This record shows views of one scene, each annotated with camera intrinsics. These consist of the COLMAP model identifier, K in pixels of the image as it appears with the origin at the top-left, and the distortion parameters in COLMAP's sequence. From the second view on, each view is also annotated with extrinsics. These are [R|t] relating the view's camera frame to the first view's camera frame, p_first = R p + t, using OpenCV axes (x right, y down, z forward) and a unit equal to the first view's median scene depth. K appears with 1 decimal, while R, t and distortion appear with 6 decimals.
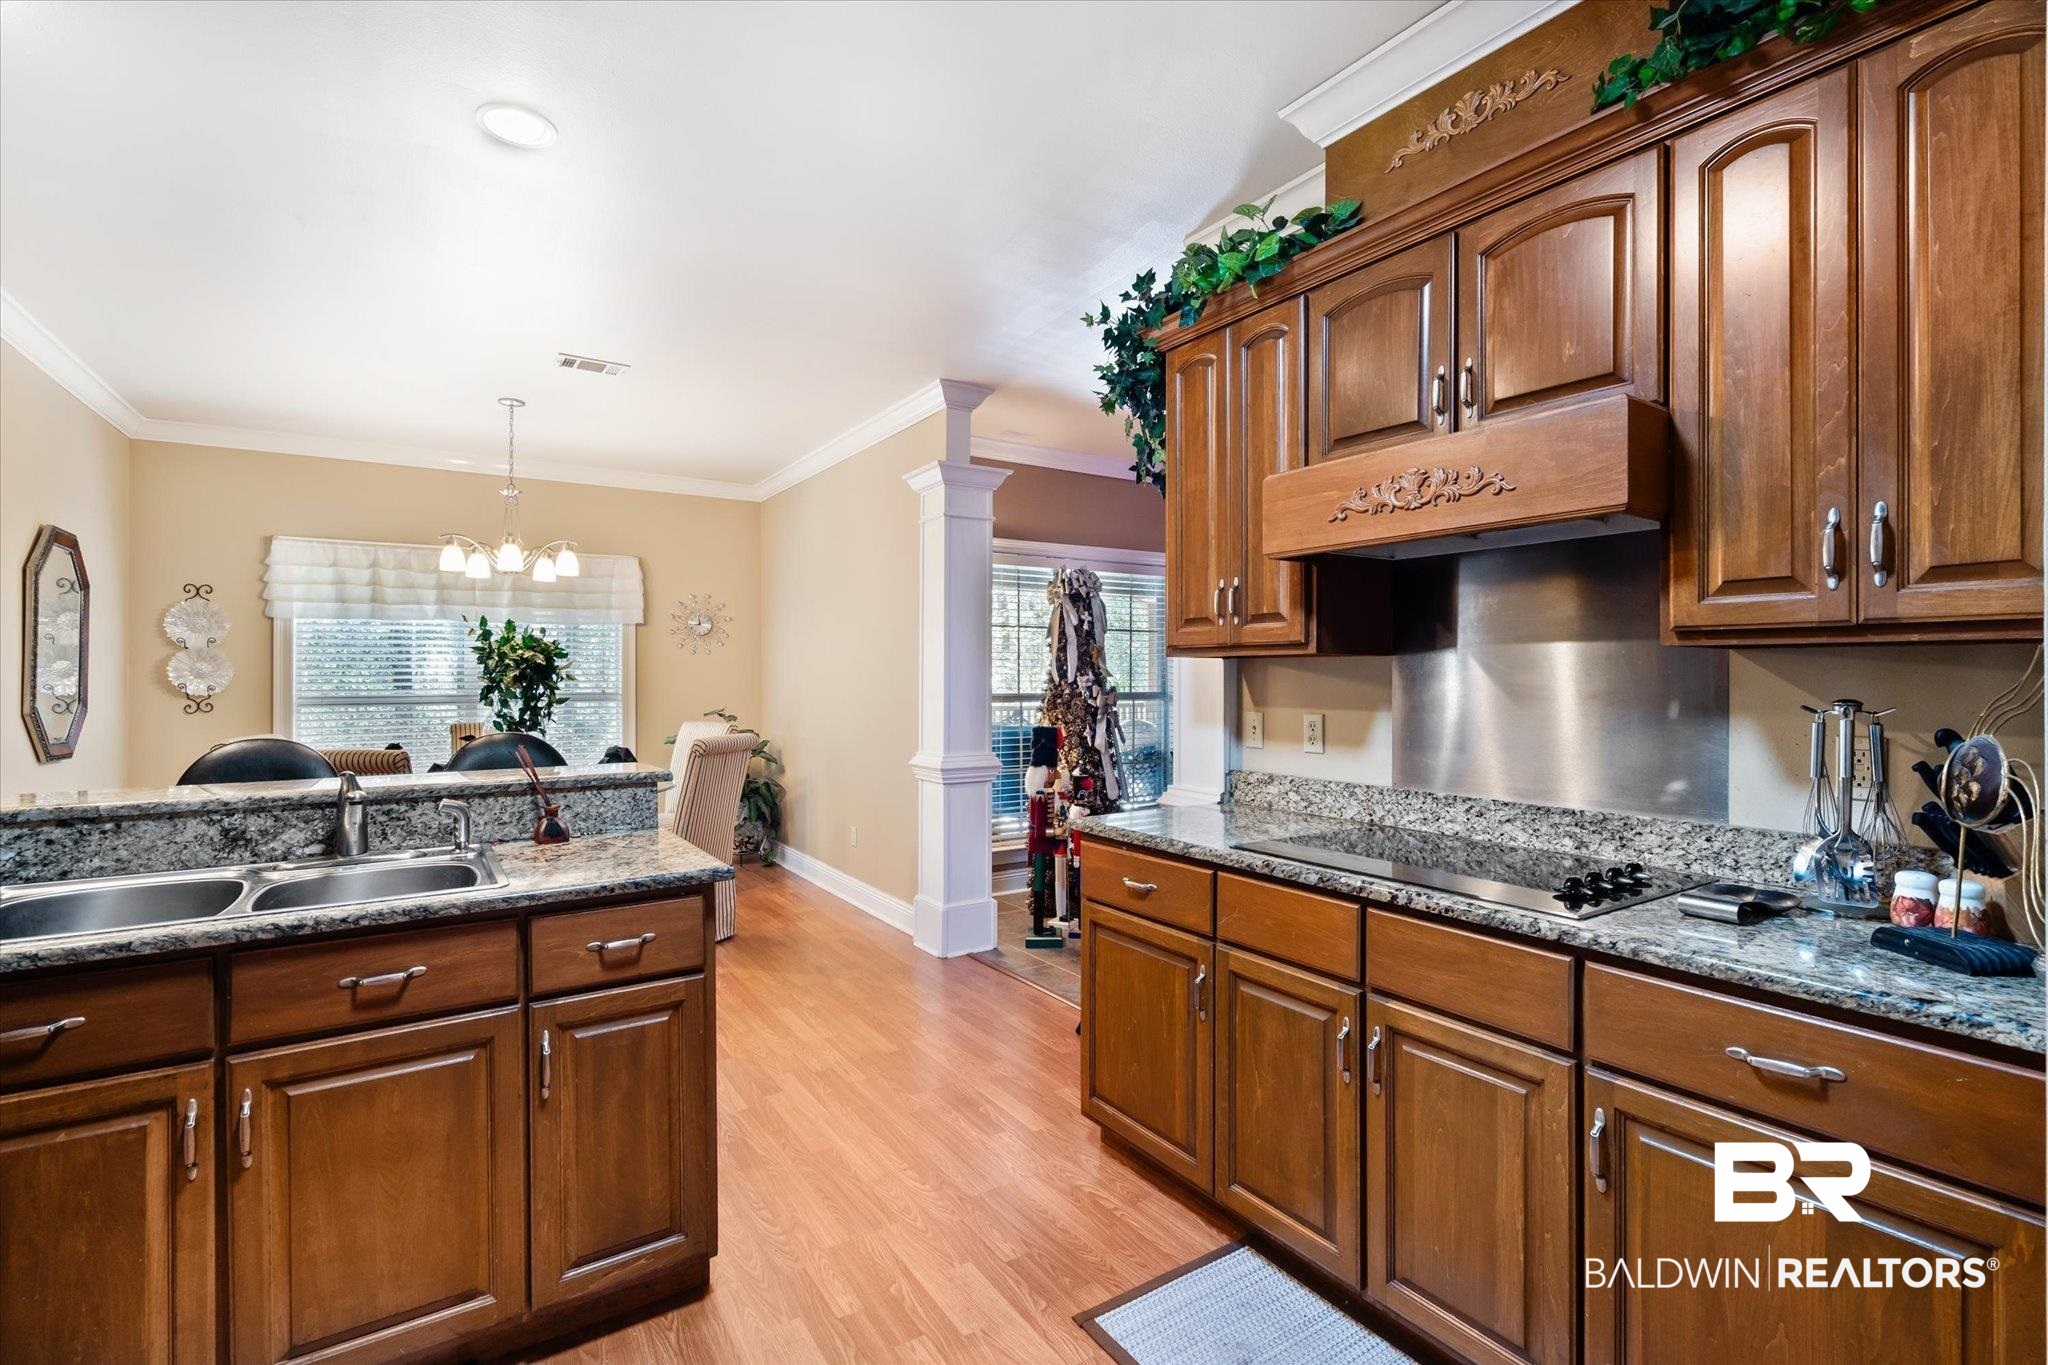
lens RADIAL K [[928.6, 0, 1030.0], [0, 928.6, 672.7], [0, 0, 1]] dist [-0.002189, -0.000012]
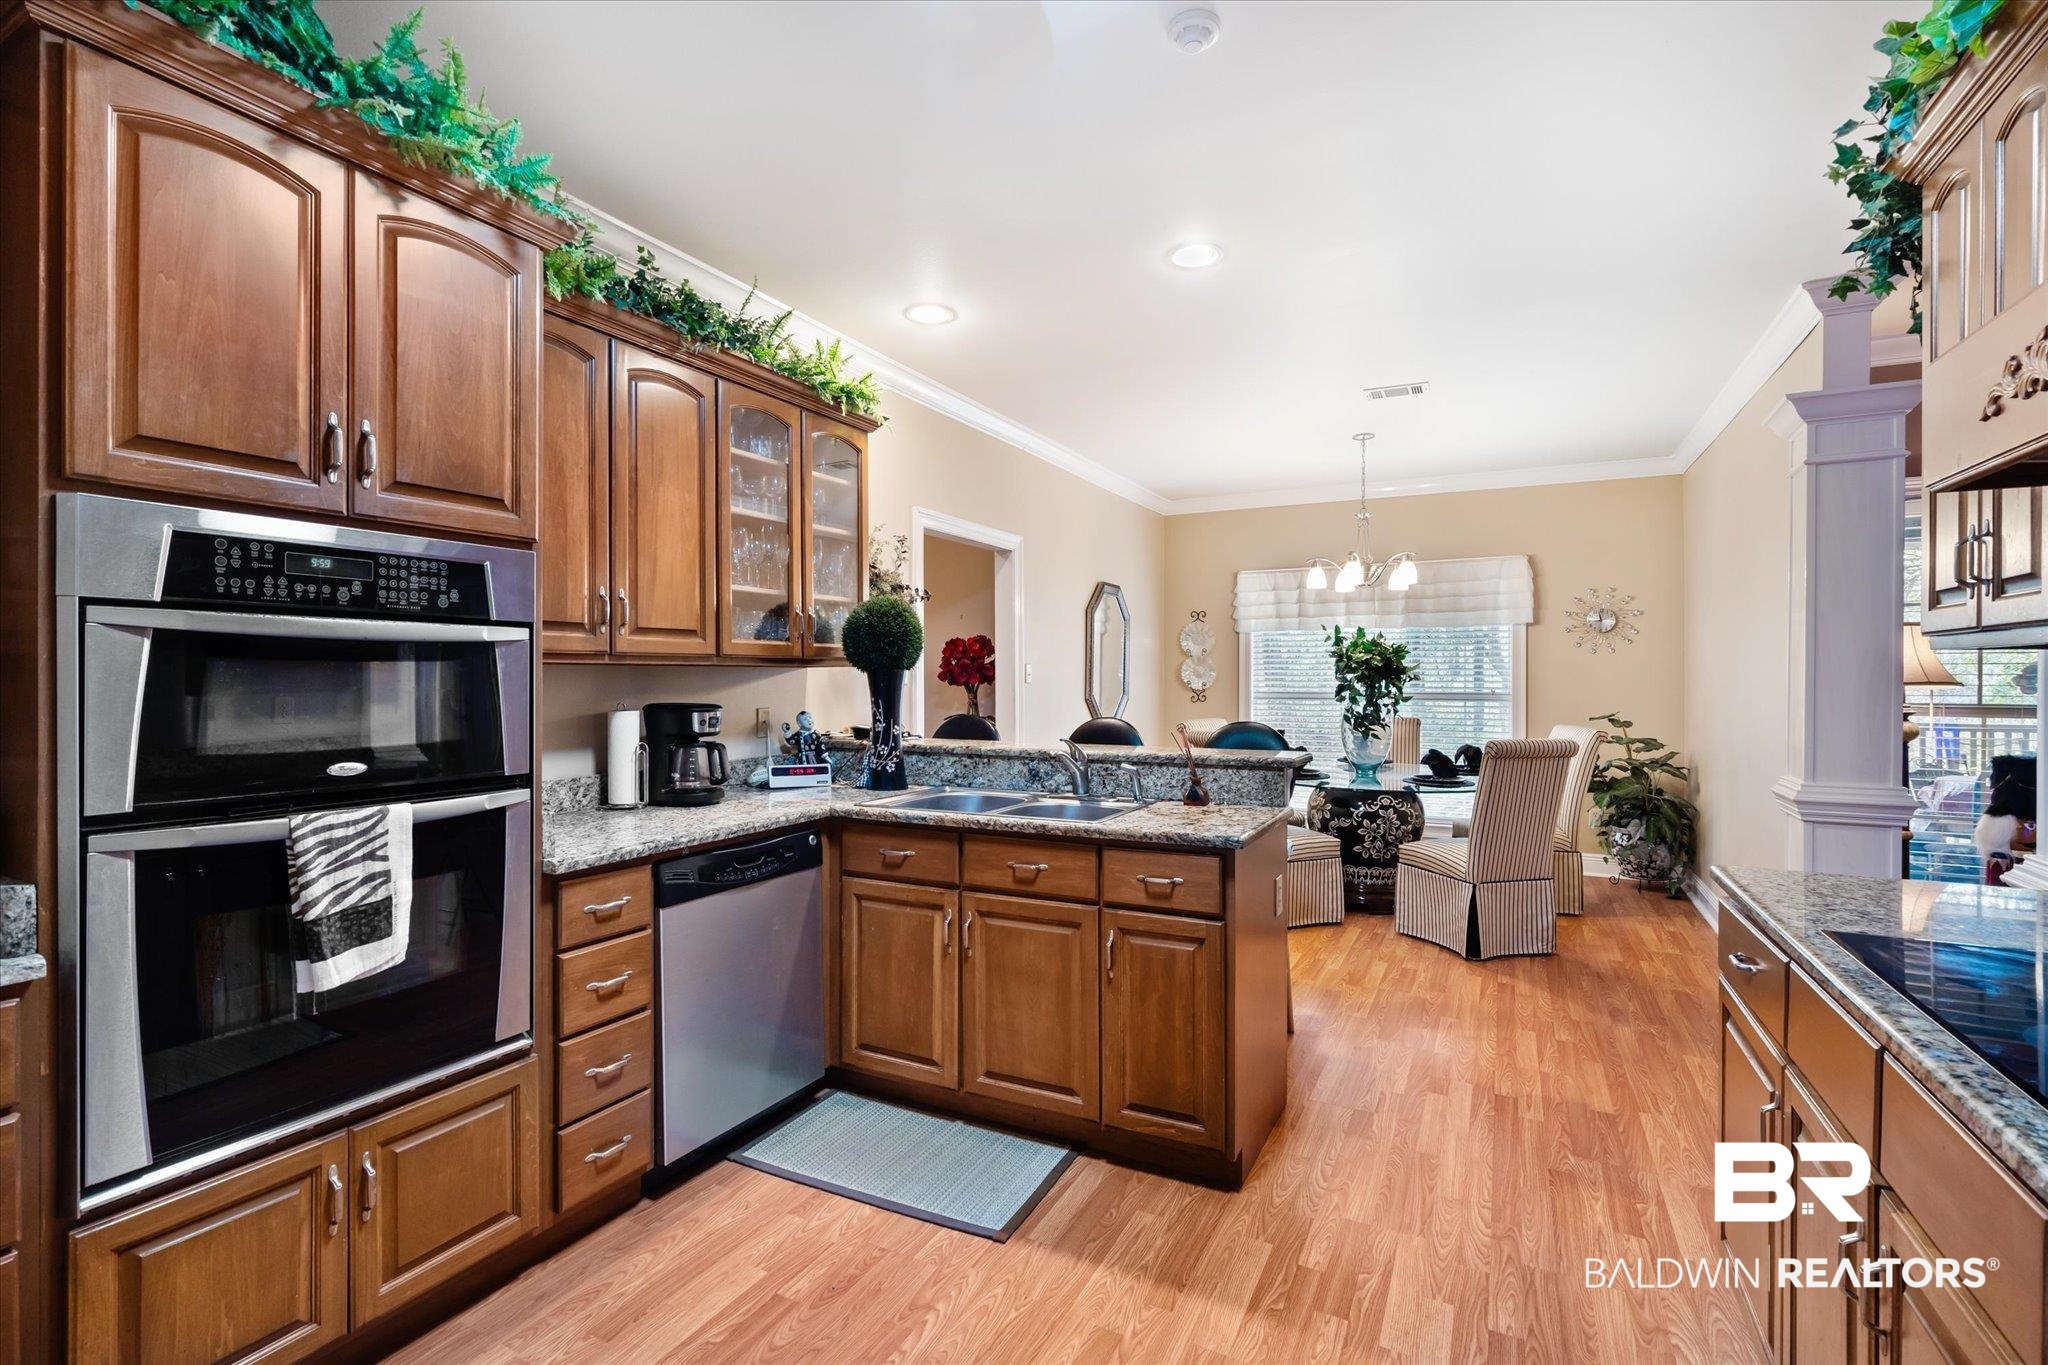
lens RADIAL K [[933.7, 0, 1024.0], [0, 933.7, 682.5], [0, 0, 1]] dist [0.000369, 0.000273]
pose [[0.491996, 0.008687, -0.870554, 0.243501], [0.000670, 0.999946, 0.010357, -0.001028], [0.870597, -0.005679, 0.491964, 0.073901]]
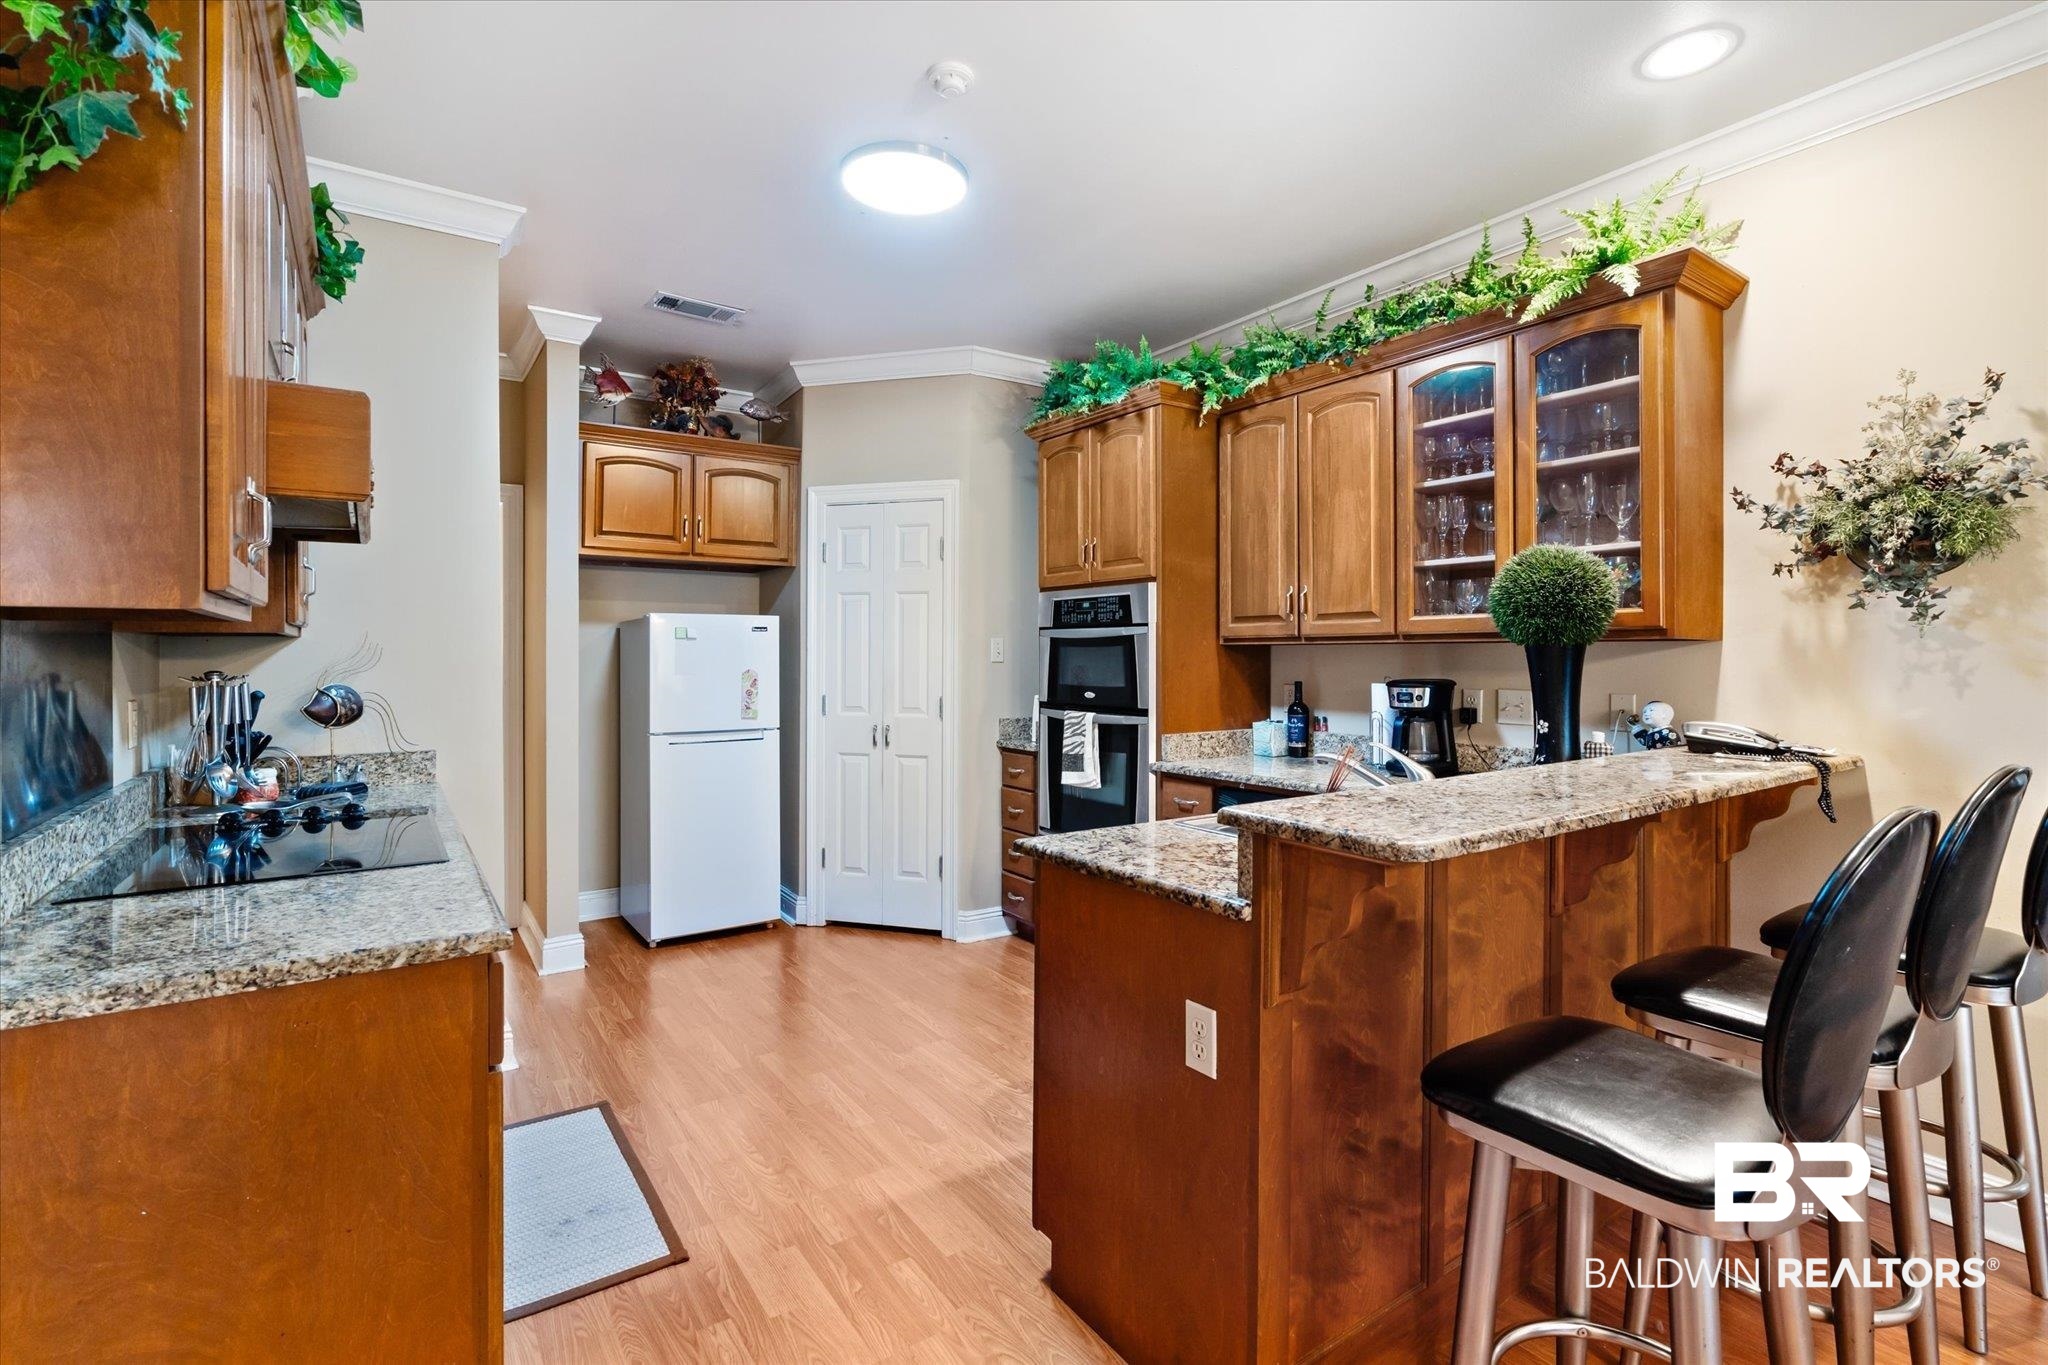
lens RADIAL K [[936.5, 0, 1026.3], [0, 936.5, 650.3], [0, 0, 1]] dist [-0.000633, -0.000087]
pose [[-0.999576, 0.003205, -0.028956, -0.128858], [0.003370, 0.999978, -0.005626, 0.001534], [0.028937, -0.005721, -0.999565, 0.862986]]
